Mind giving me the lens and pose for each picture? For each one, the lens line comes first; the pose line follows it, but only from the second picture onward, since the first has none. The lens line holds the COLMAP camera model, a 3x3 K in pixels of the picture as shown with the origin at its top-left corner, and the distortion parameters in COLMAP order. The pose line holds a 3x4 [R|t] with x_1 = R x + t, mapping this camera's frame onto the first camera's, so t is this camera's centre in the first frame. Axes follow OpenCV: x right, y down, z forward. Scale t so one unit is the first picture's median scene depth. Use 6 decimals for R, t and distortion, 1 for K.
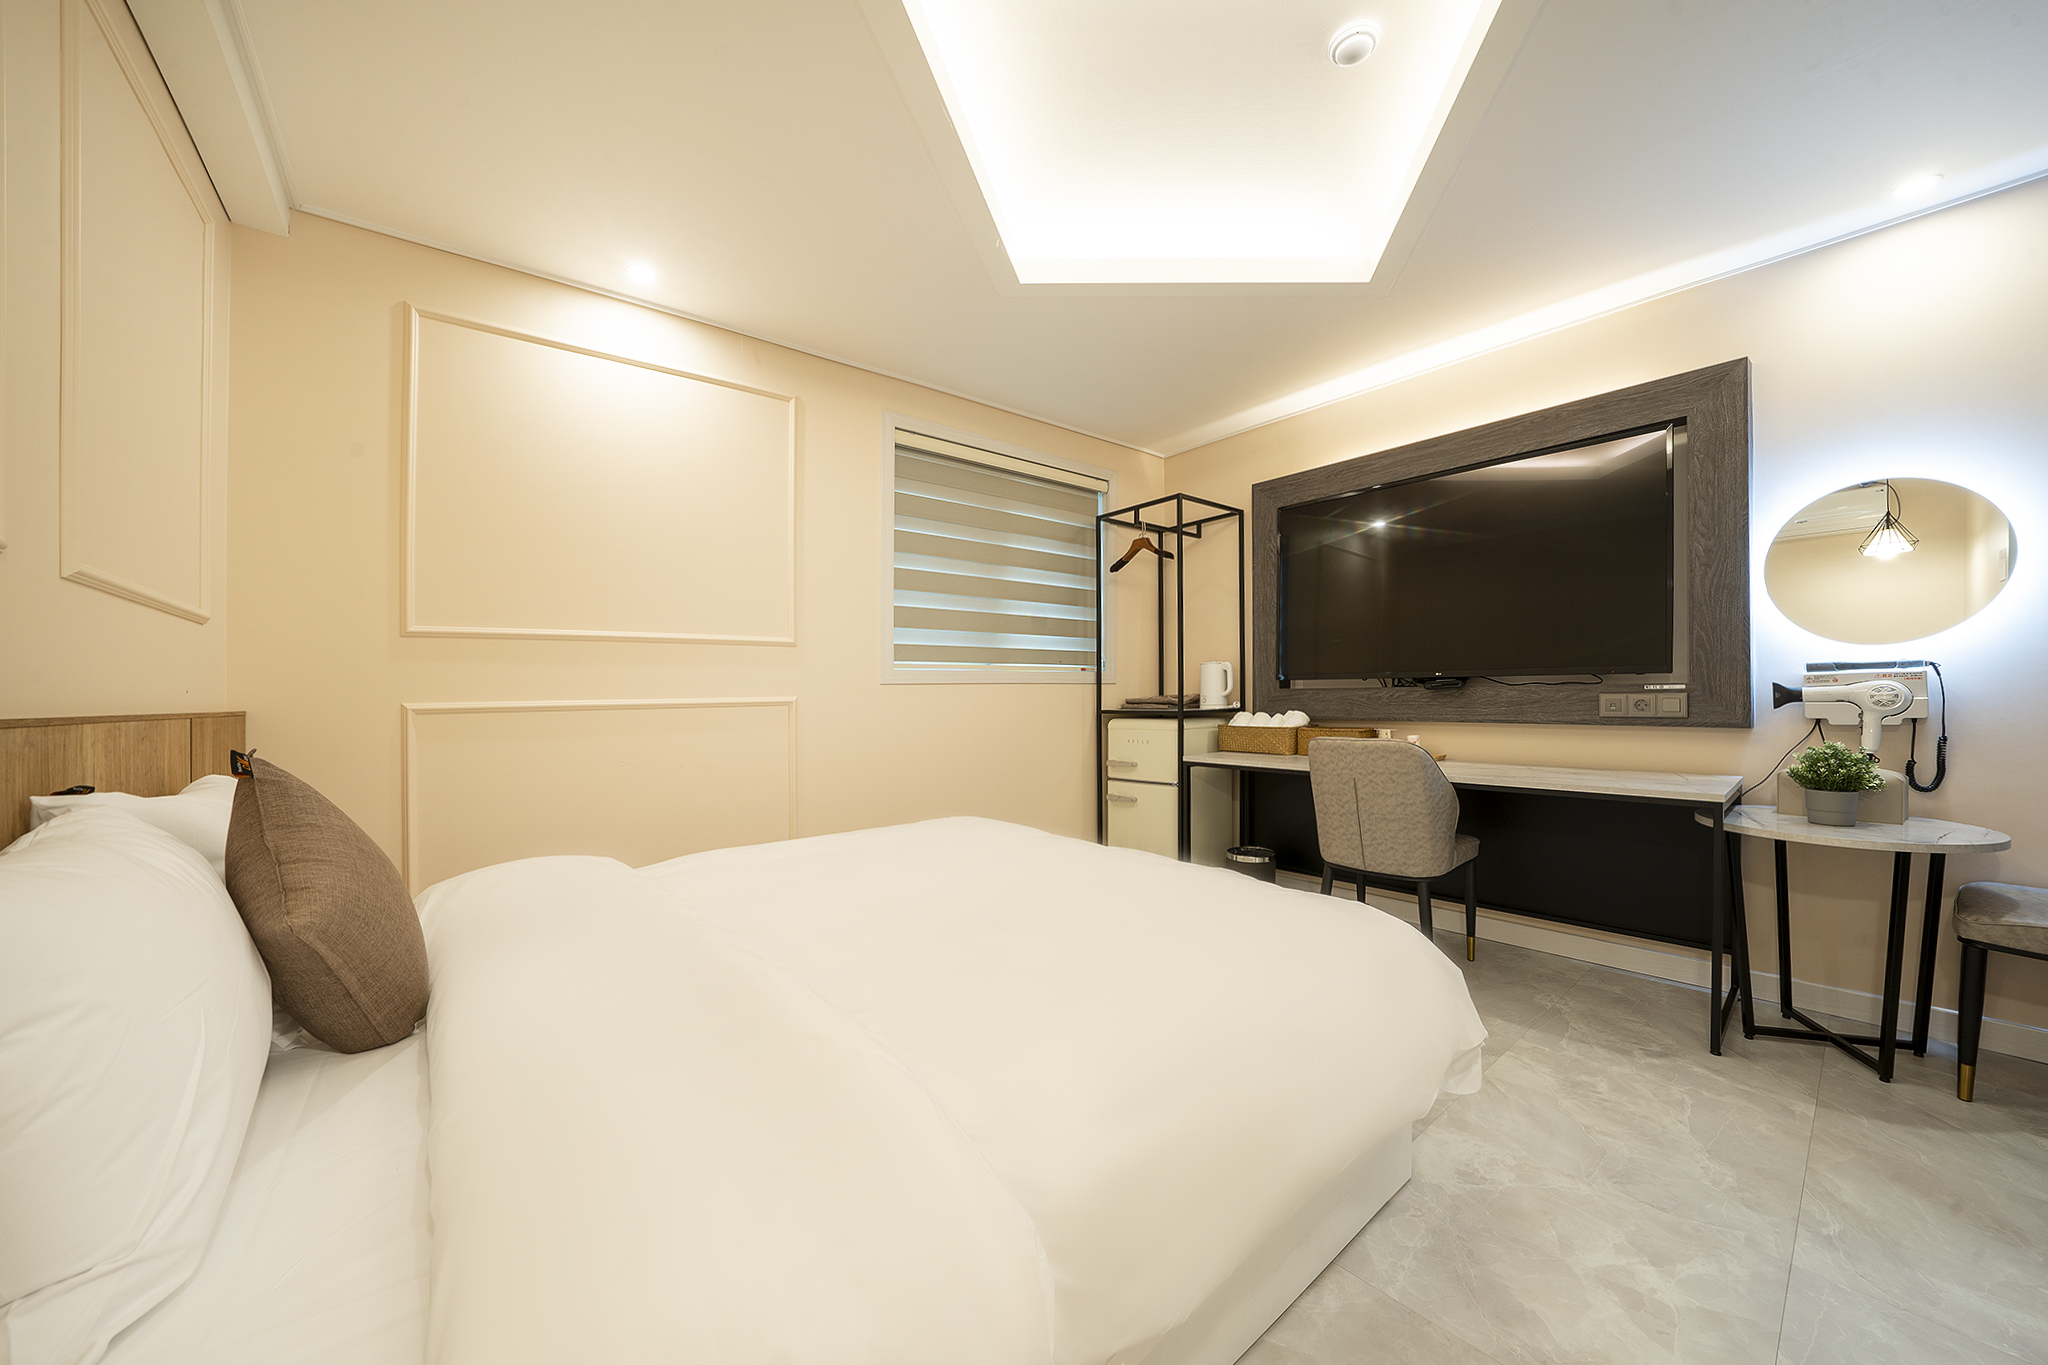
lens RADIAL K [[715.6, 0, 1020.9], [0, 715.6, 684.5], [0, 0, 1]] dist [-0.029345, 0.005365]
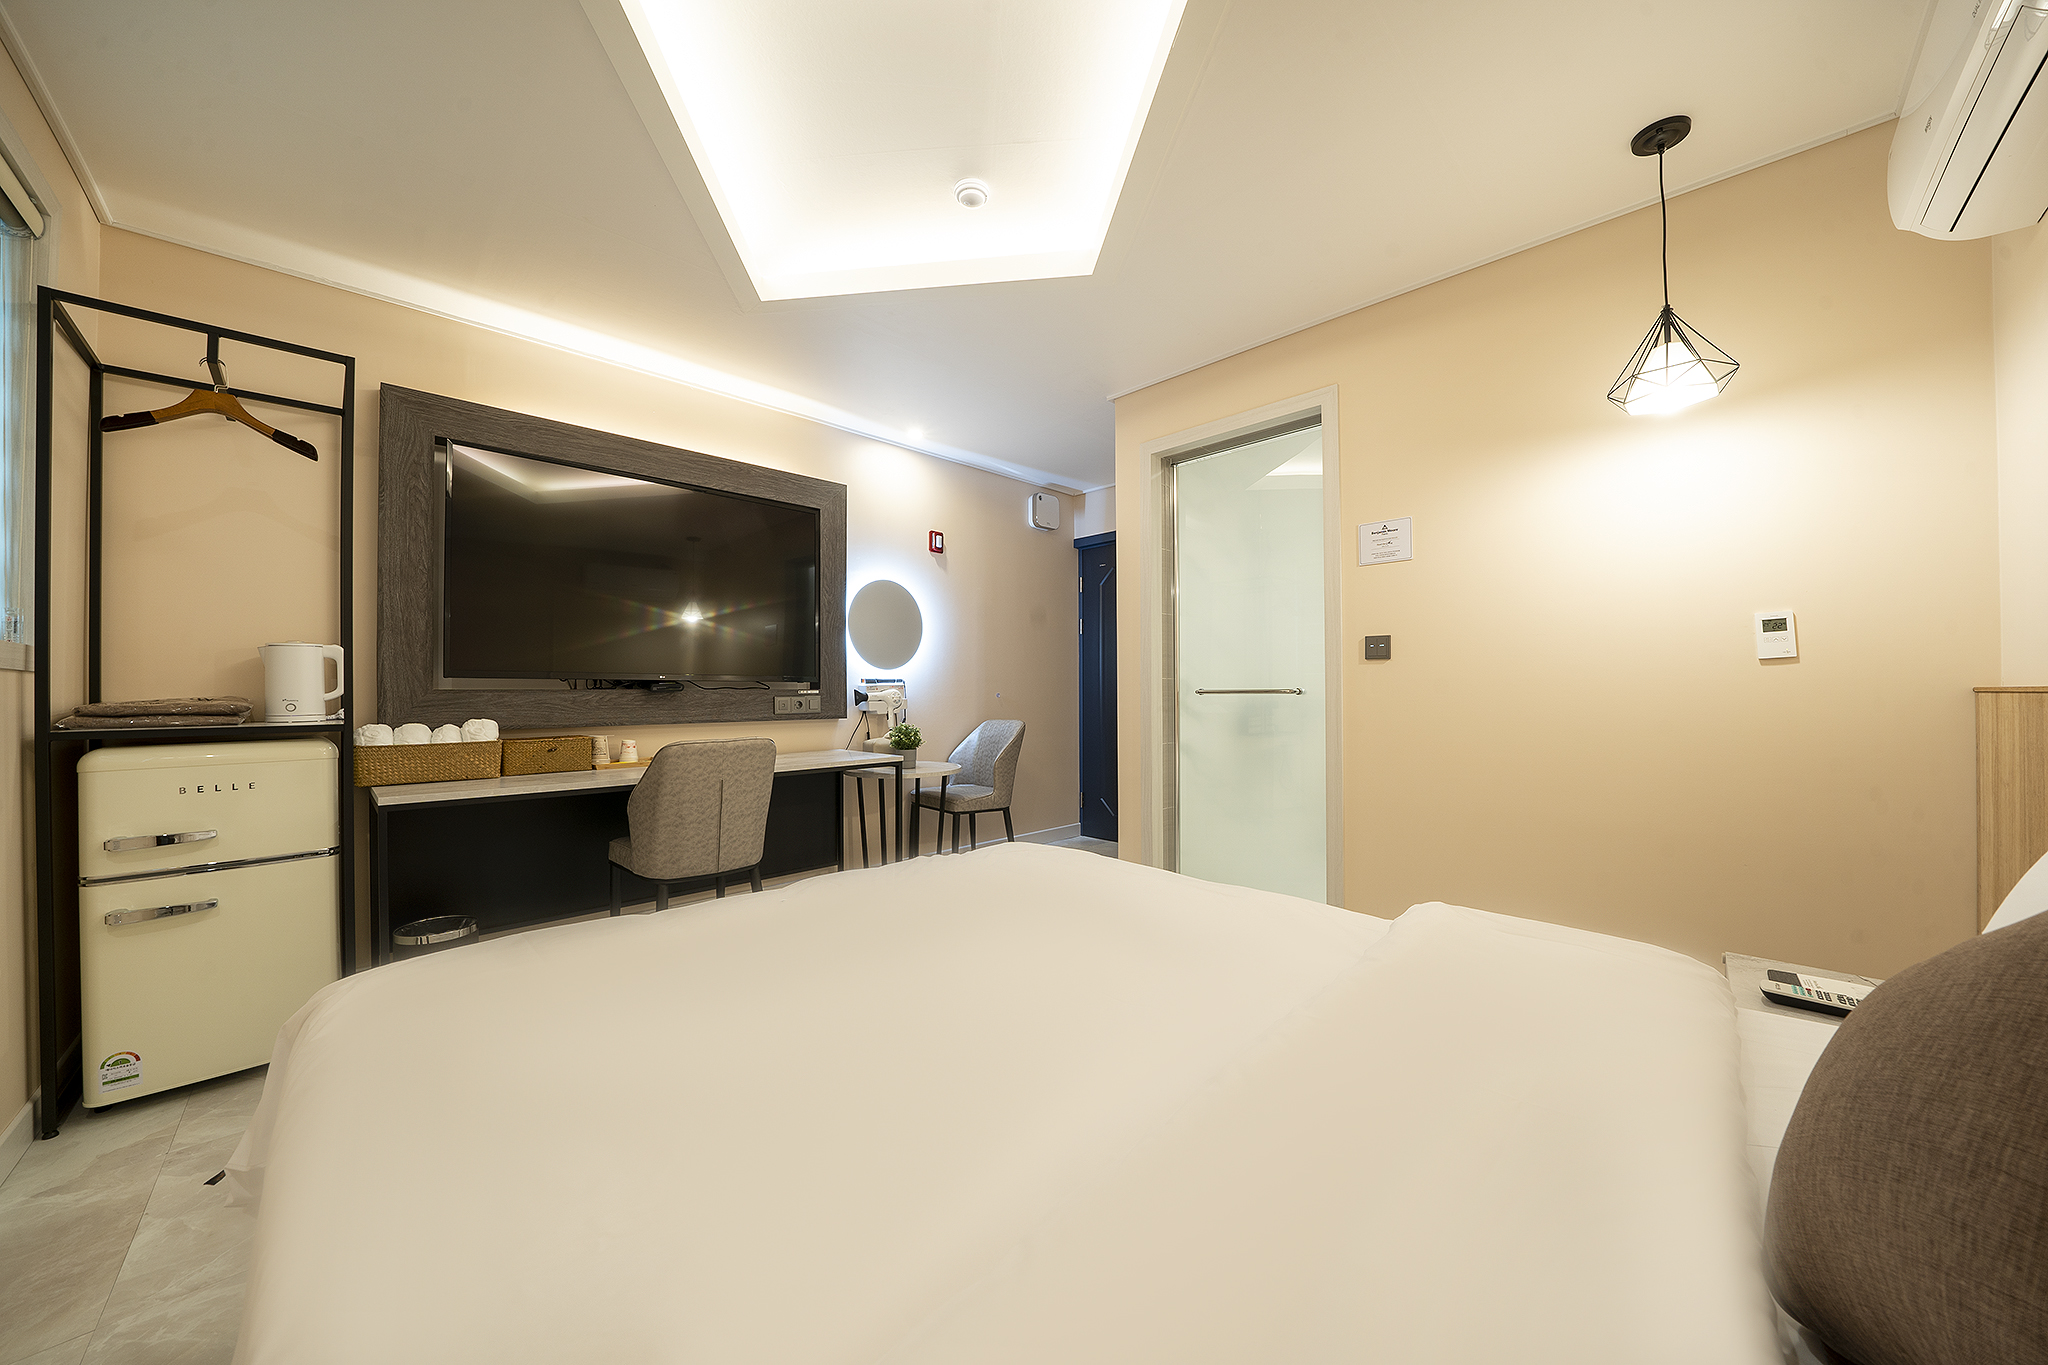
lens RADIAL K [[703.6, 0, 1026.7], [0, 703.6, 689.3], [0, 0, 1]] dist [-0.001086, -0.000089]
pose [[-0.079572, 0.015817, 0.996704, -0.600568], [-0.006014, 0.999848, -0.016347, 0.020884], [-0.996811, -0.007295, -0.079465, 0.726747]]
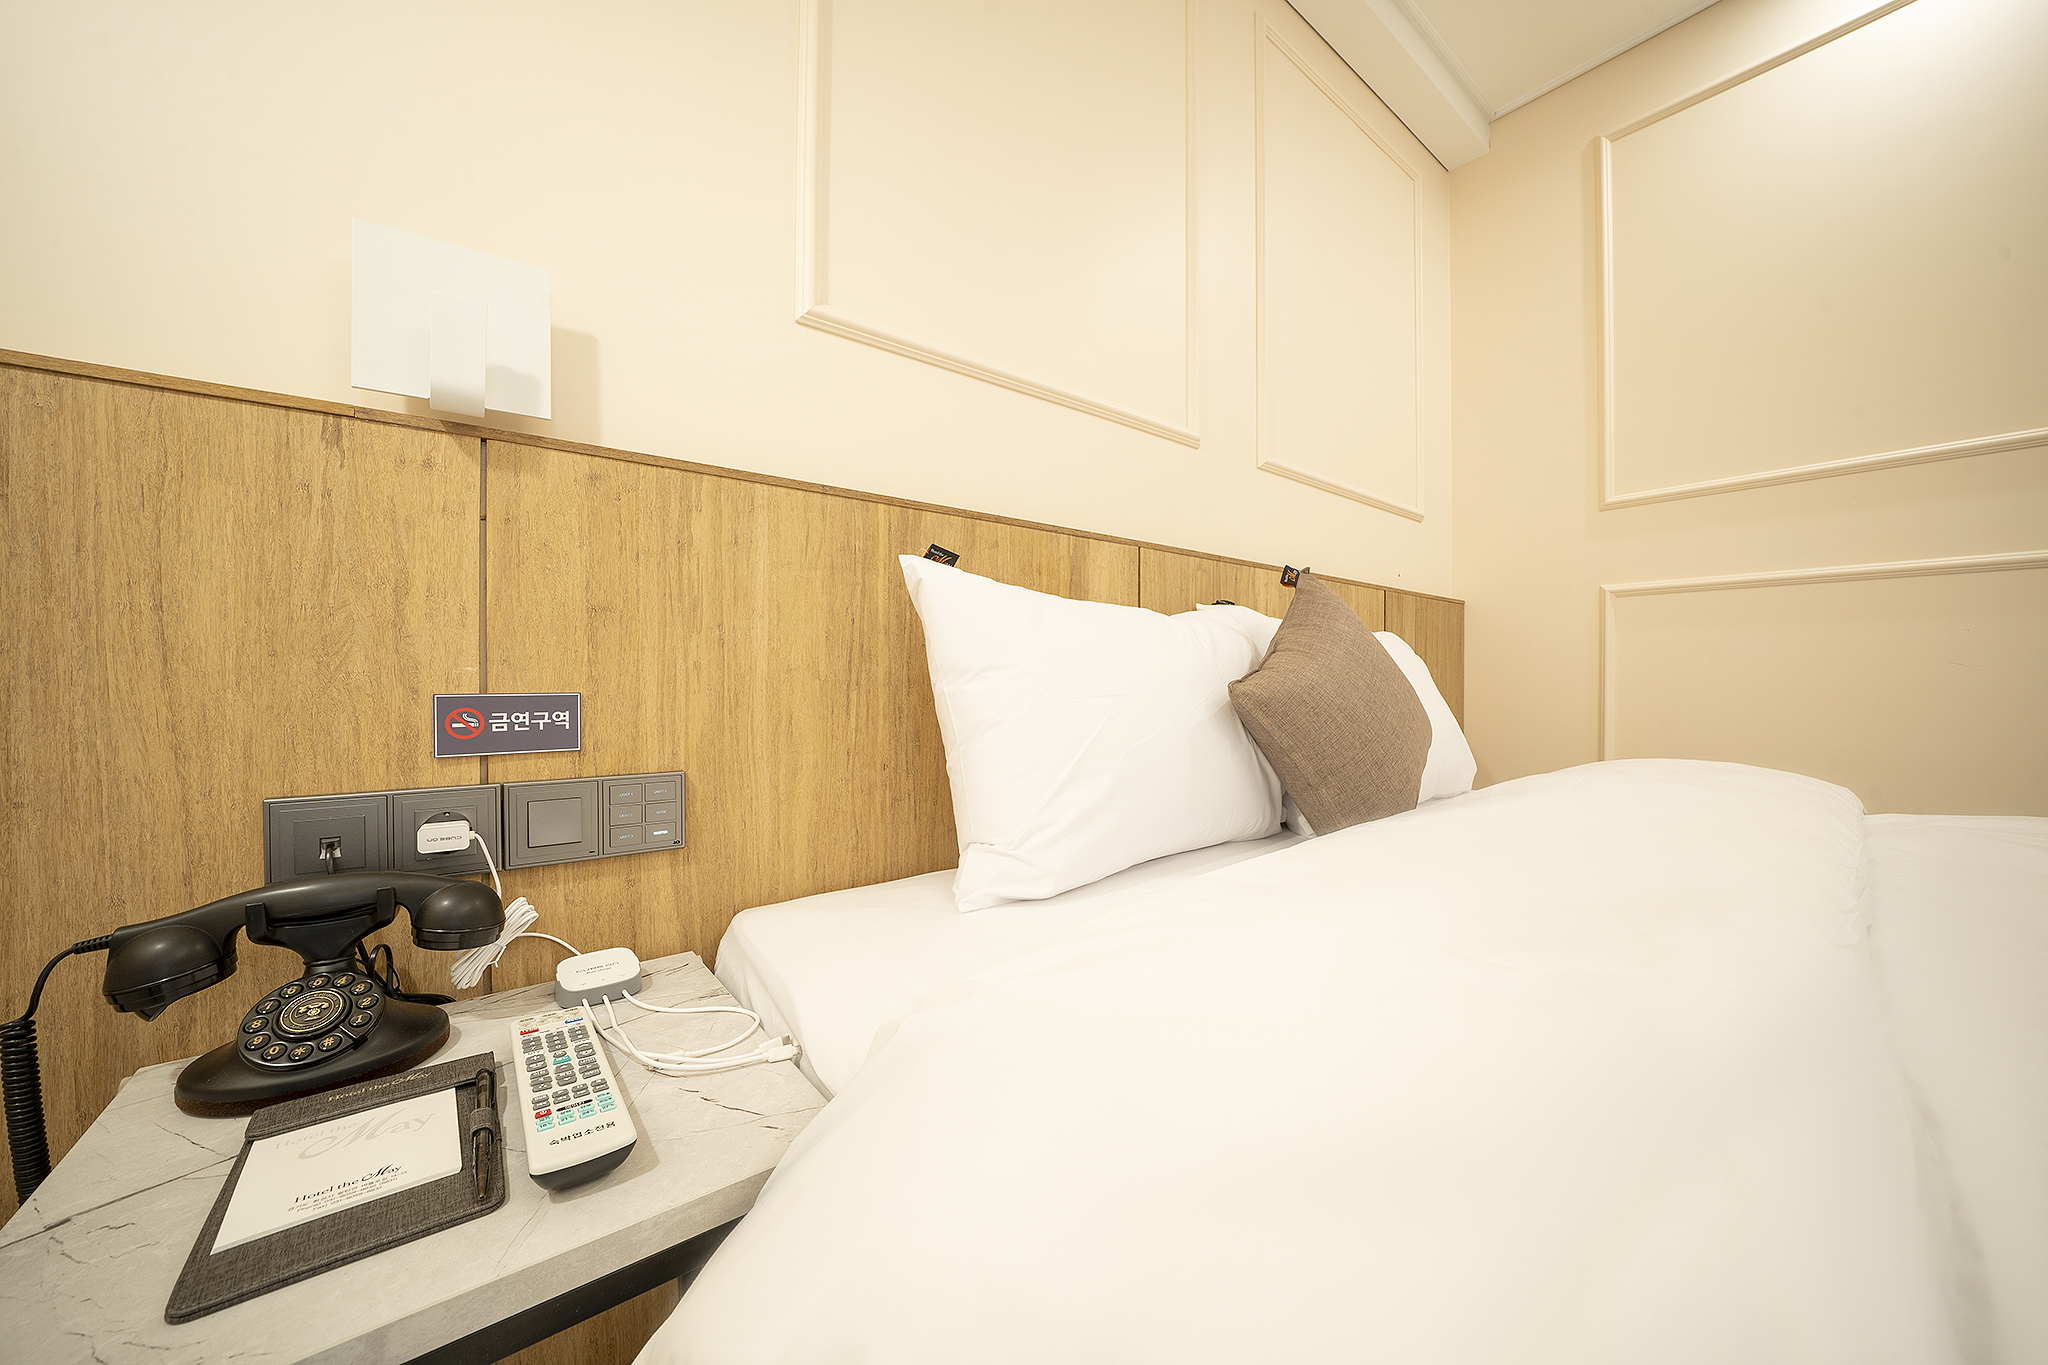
lens RADIAL K [[715.6, 0, 1020.9], [0, 715.6, 684.5], [0, 0, 1]] dist [-0.029345, 0.005365]
pose [[-0.024280, 0.018228, -0.999539, 0.029198], [0.013119, 0.999753, 0.017913, 0.113785], [0.999619, -0.012678, -0.024513, 0.251449]]
